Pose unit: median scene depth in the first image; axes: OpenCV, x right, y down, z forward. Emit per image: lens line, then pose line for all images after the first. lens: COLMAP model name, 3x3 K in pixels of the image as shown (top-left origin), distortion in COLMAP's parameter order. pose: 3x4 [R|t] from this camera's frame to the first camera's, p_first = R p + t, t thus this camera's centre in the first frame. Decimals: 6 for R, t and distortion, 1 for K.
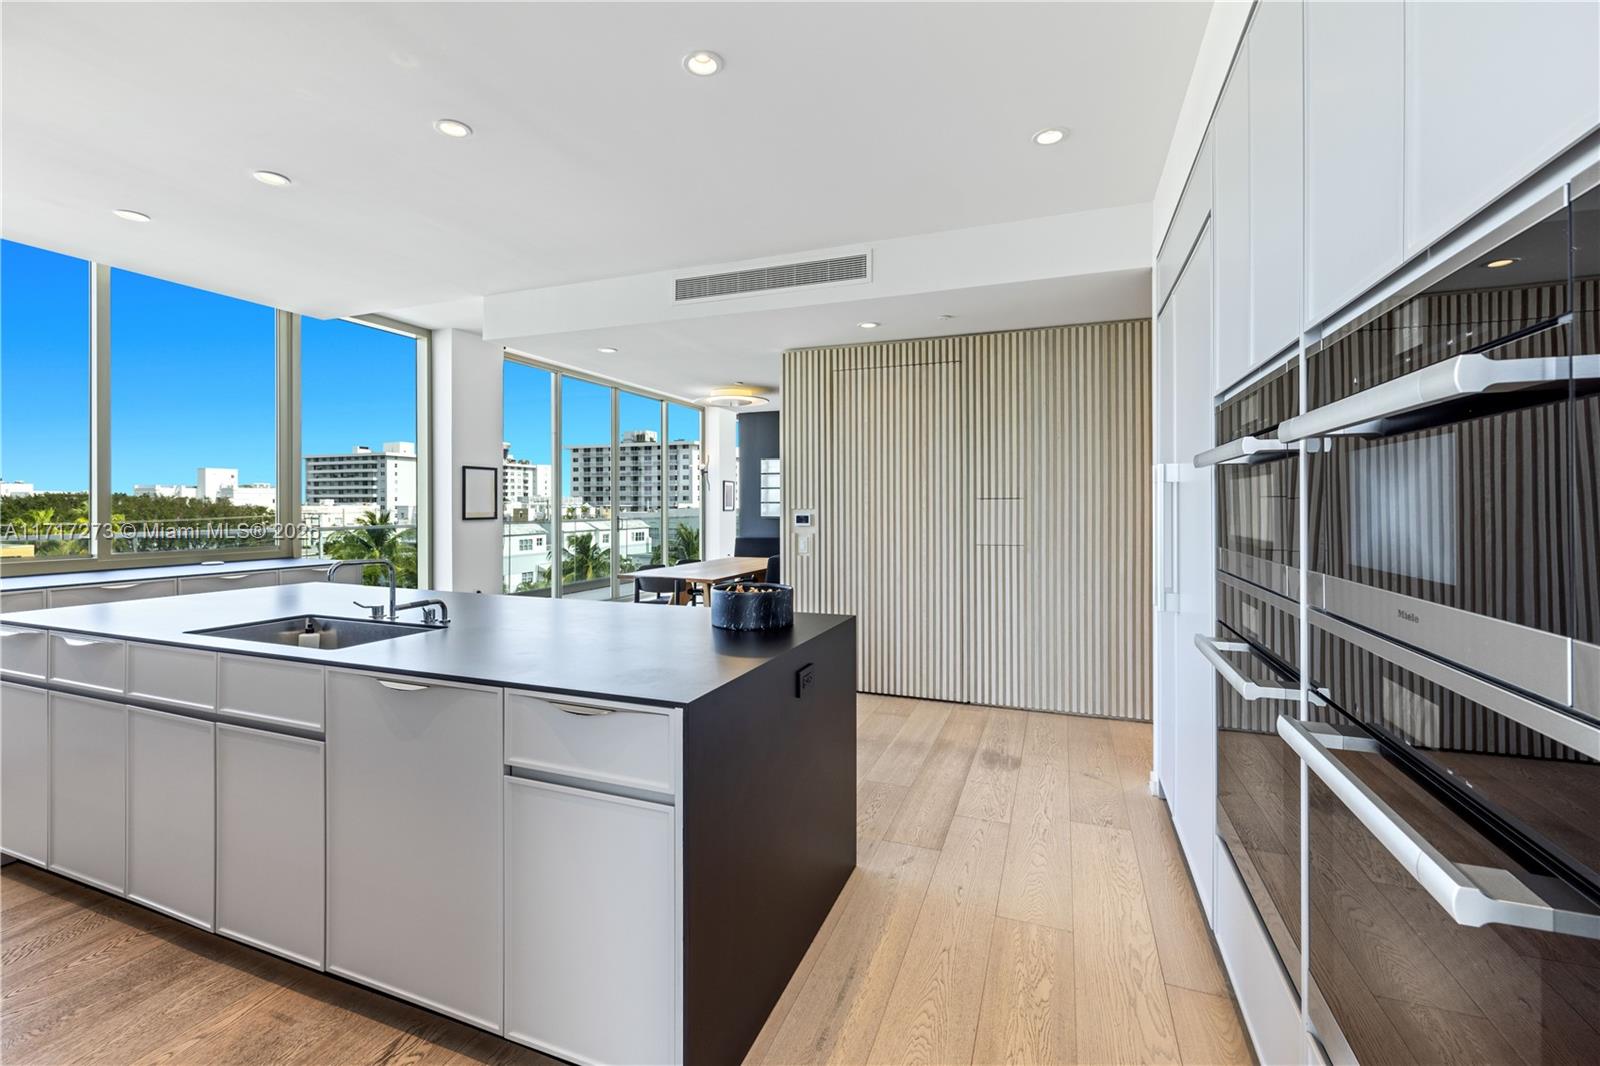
lens RADIAL K [[695.9, 0, 782.4], [0, 695.9, 504.5], [0, 0, 1]] dist [0.000521, 0.000117]
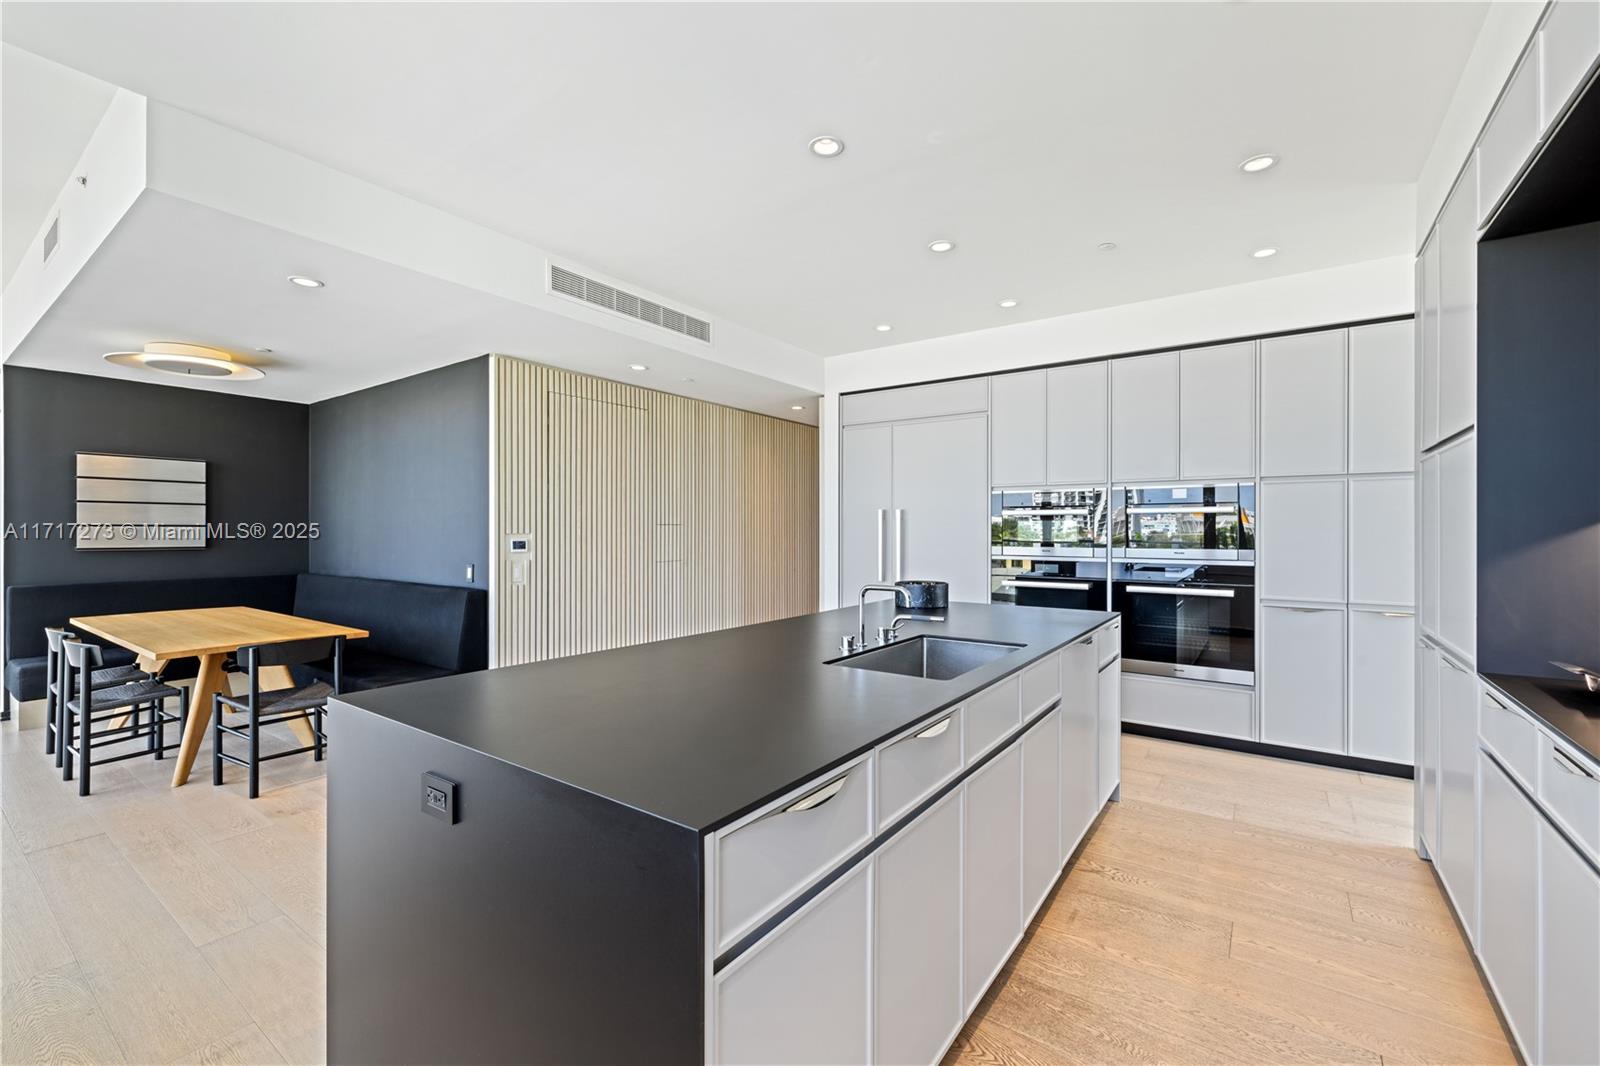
lens RADIAL K [[672.6, 0, 800.0], [0, 672.6, 533.0], [0, 0, 1]] dist [0.000355, 0.000118]
pose [[0.235104, -0.003031, 0.971965, -0.758735], [-0.002462, 0.999990, 0.003713, 0.000995], [-0.971967, -0.003266, 0.235095, 0.439437]]
